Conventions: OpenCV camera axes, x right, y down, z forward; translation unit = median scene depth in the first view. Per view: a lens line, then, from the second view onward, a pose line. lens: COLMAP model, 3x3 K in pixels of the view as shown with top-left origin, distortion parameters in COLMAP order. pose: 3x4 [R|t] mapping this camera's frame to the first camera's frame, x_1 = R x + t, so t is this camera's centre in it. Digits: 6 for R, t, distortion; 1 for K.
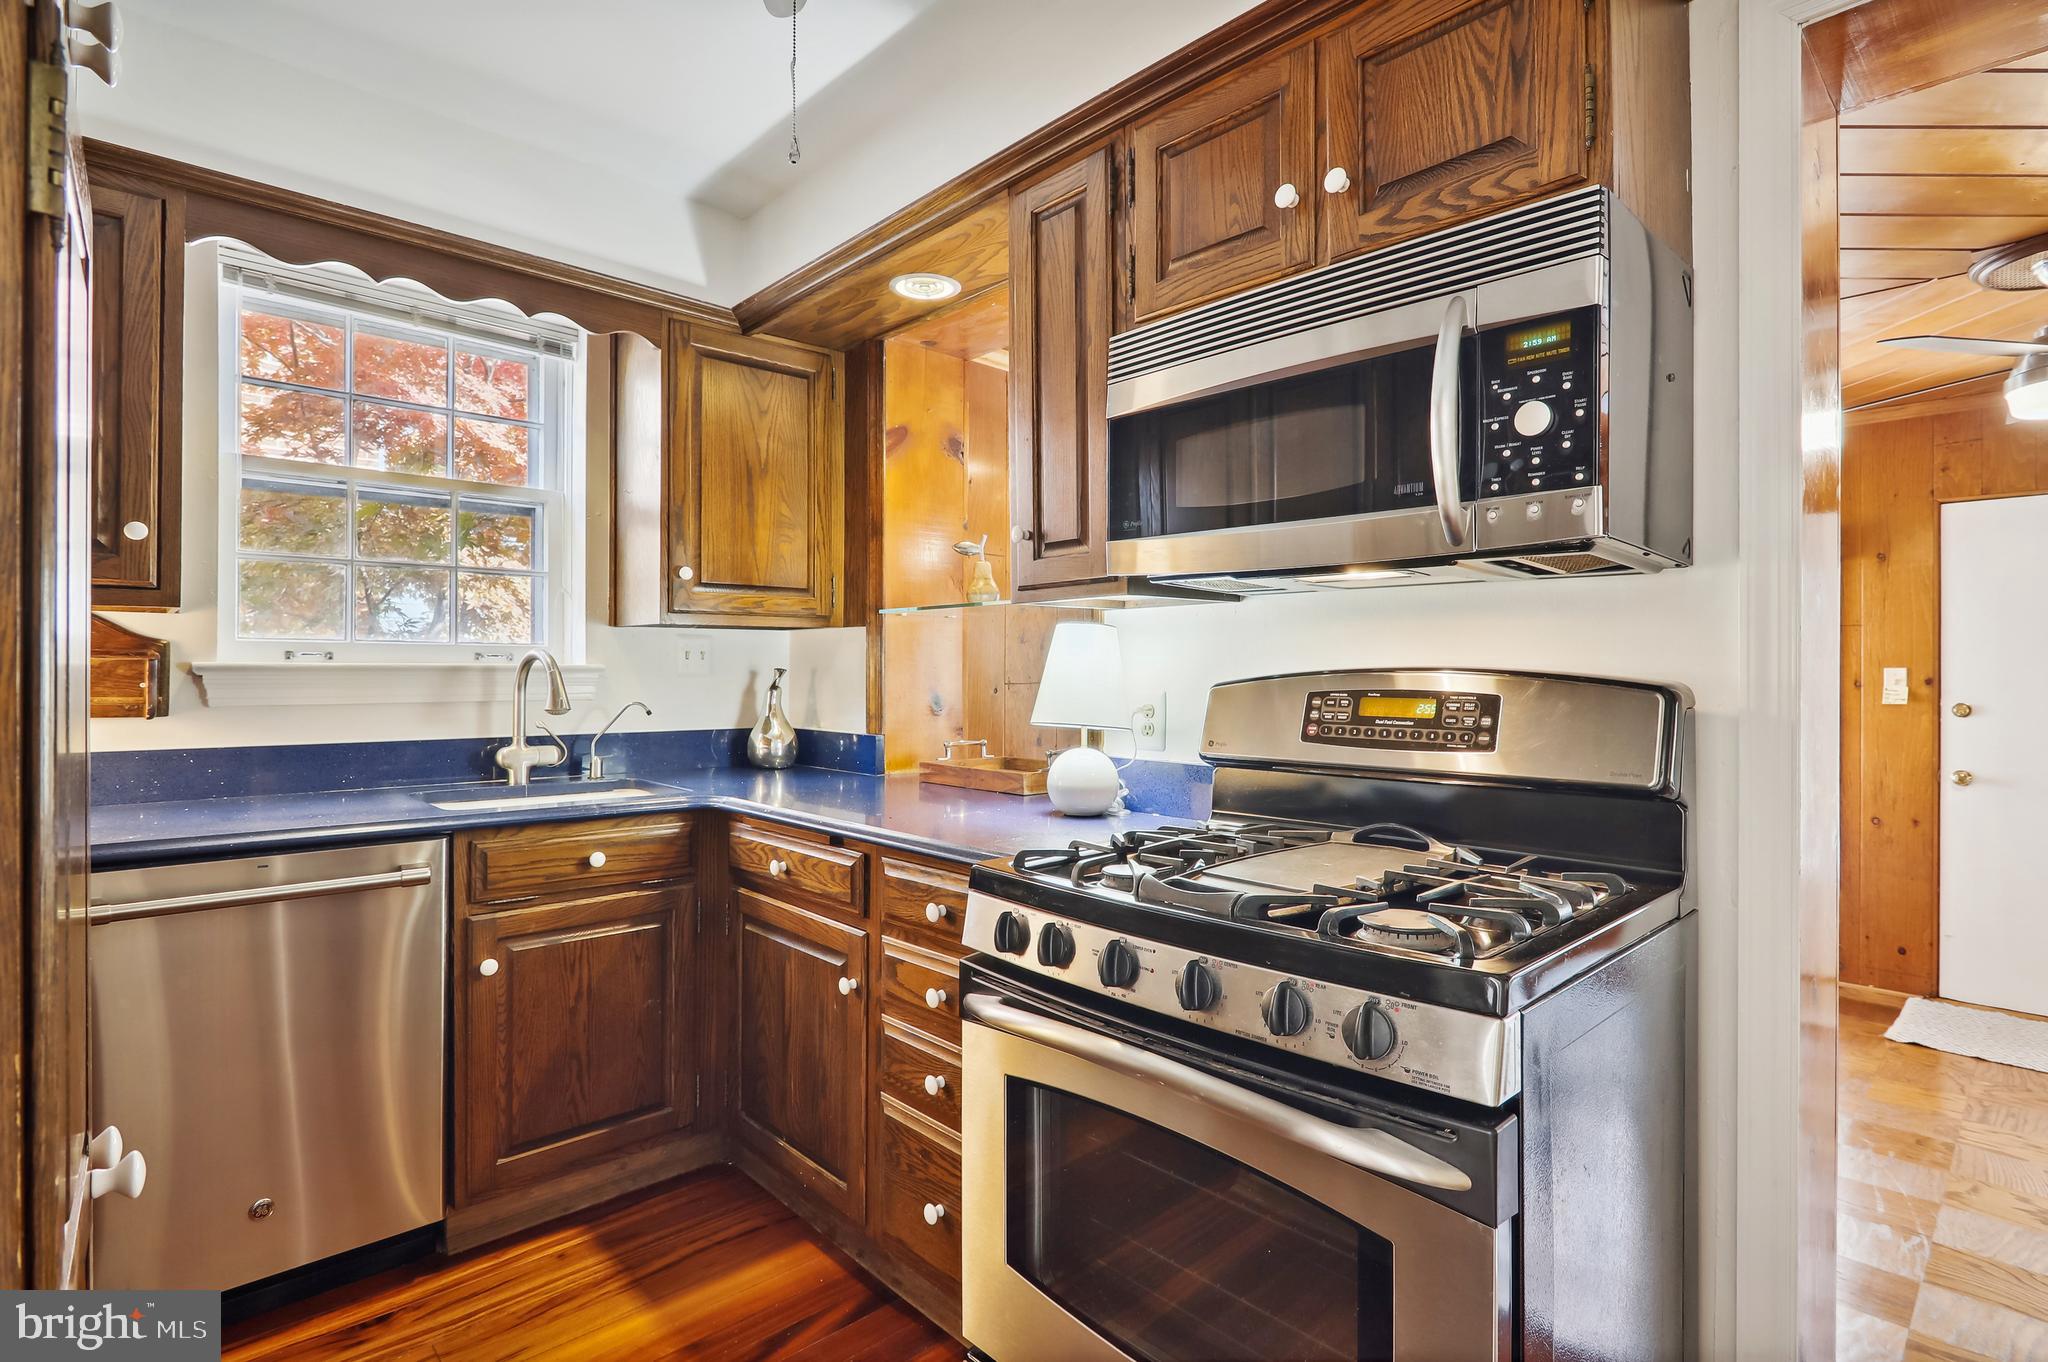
lens RADIAL K [[1014.6, 0, 1024.3], [0, 1014.6, 671.7], [0, 0, 1]] dist [-0.010991, -0.000062]
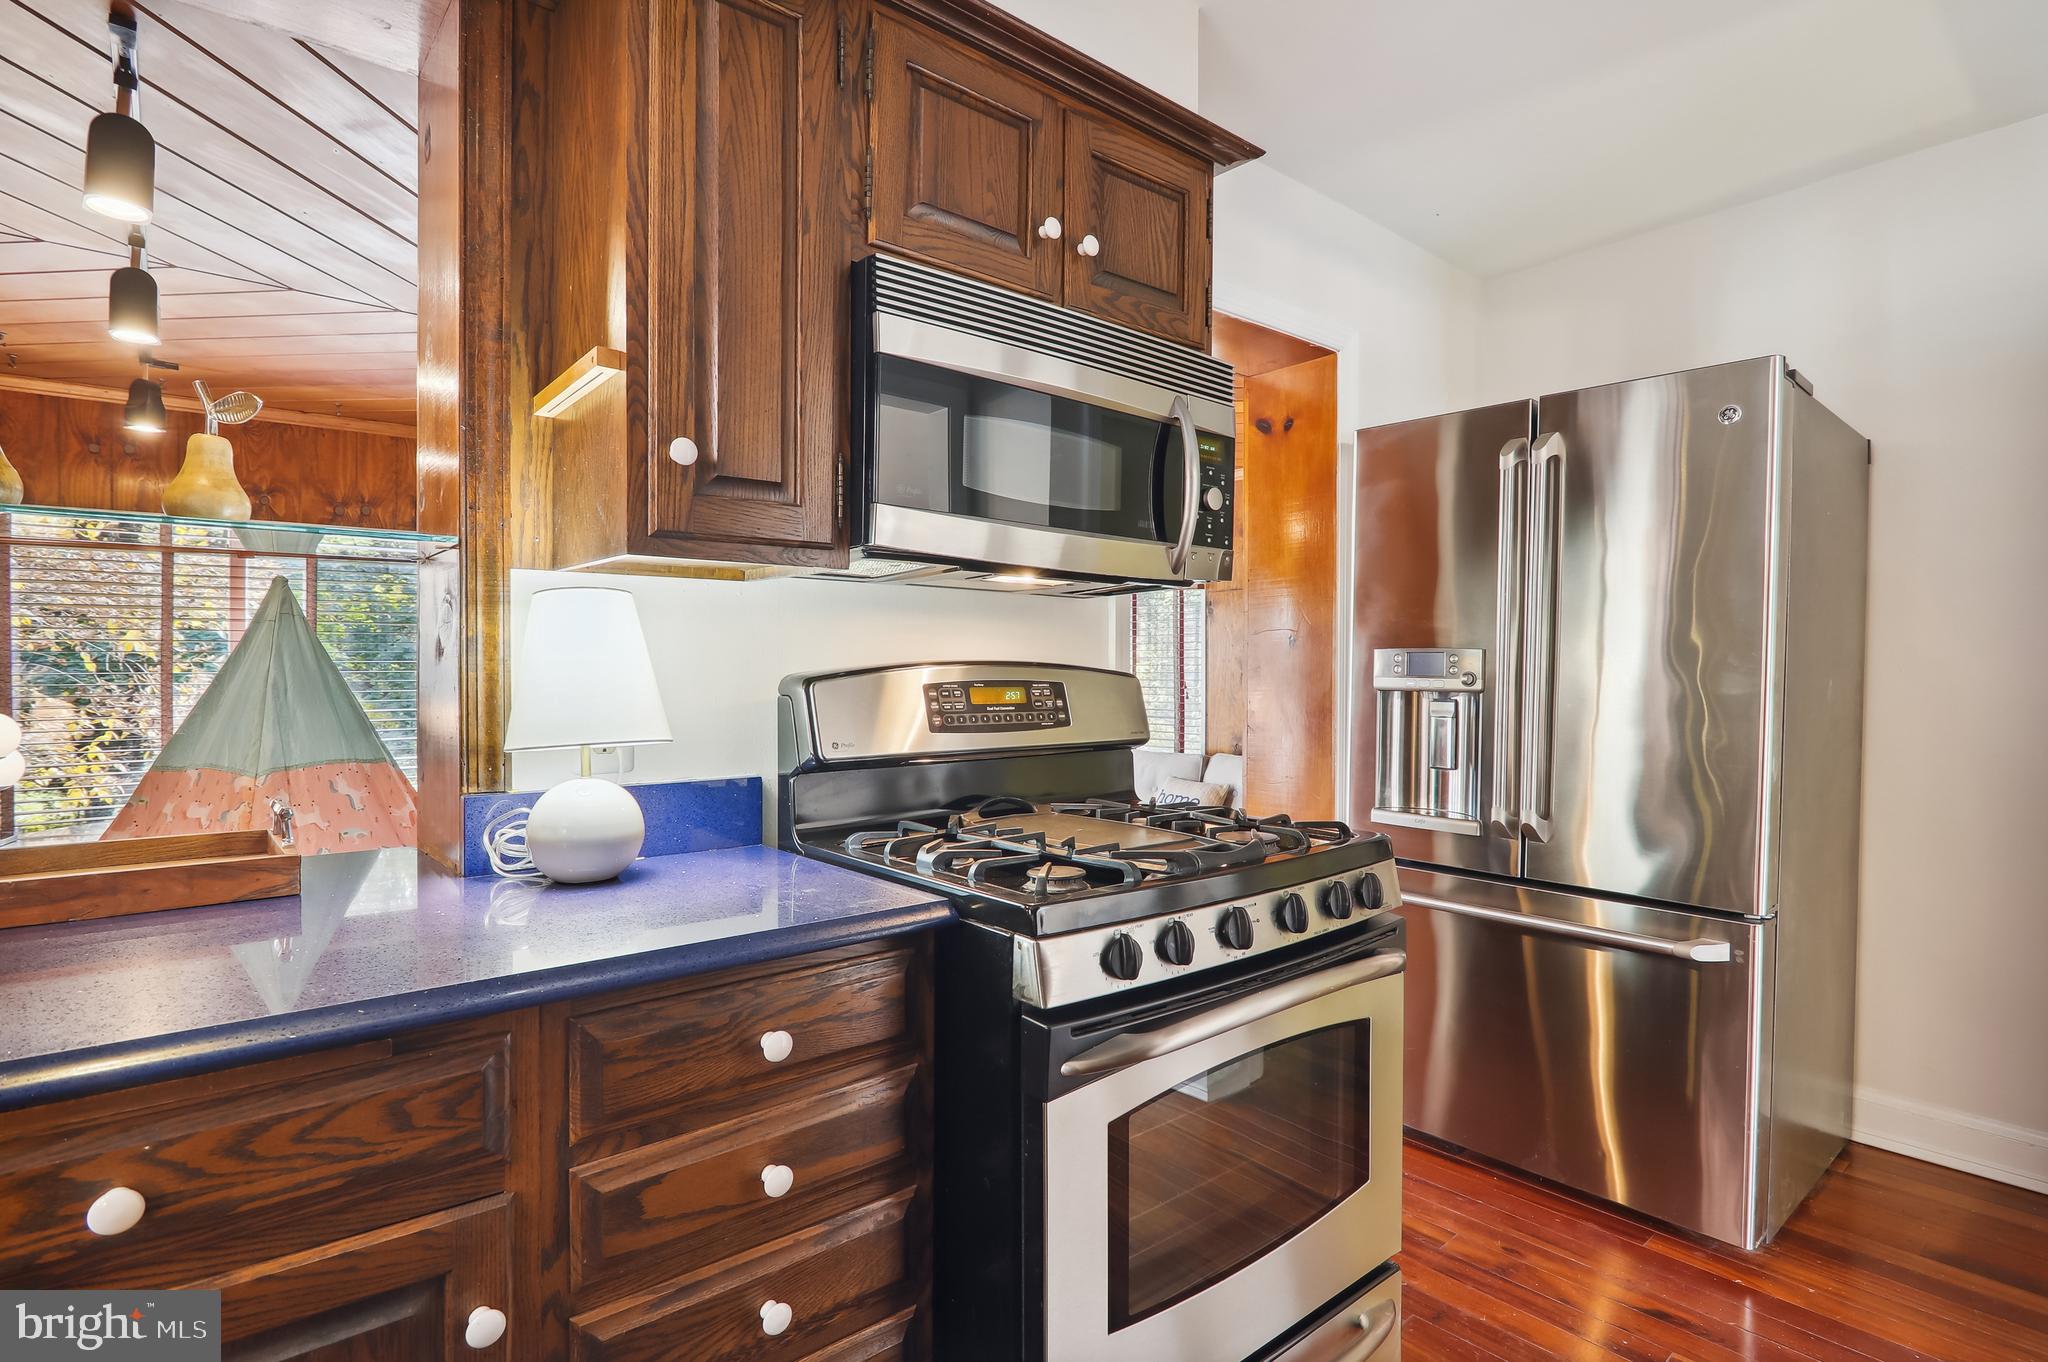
lens RADIAL K [[1014.6, 0, 1030.3], [0, 1014.6, 680.6], [0, 0, 1]] dist [-0.010991, -0.000062]
pose [[0.048246, -0.012620, 0.998756, -0.843466], [-0.001761, 0.999918, 0.012720, 0.003876], [-0.998834, -0.002373, 0.048220, 0.973351]]
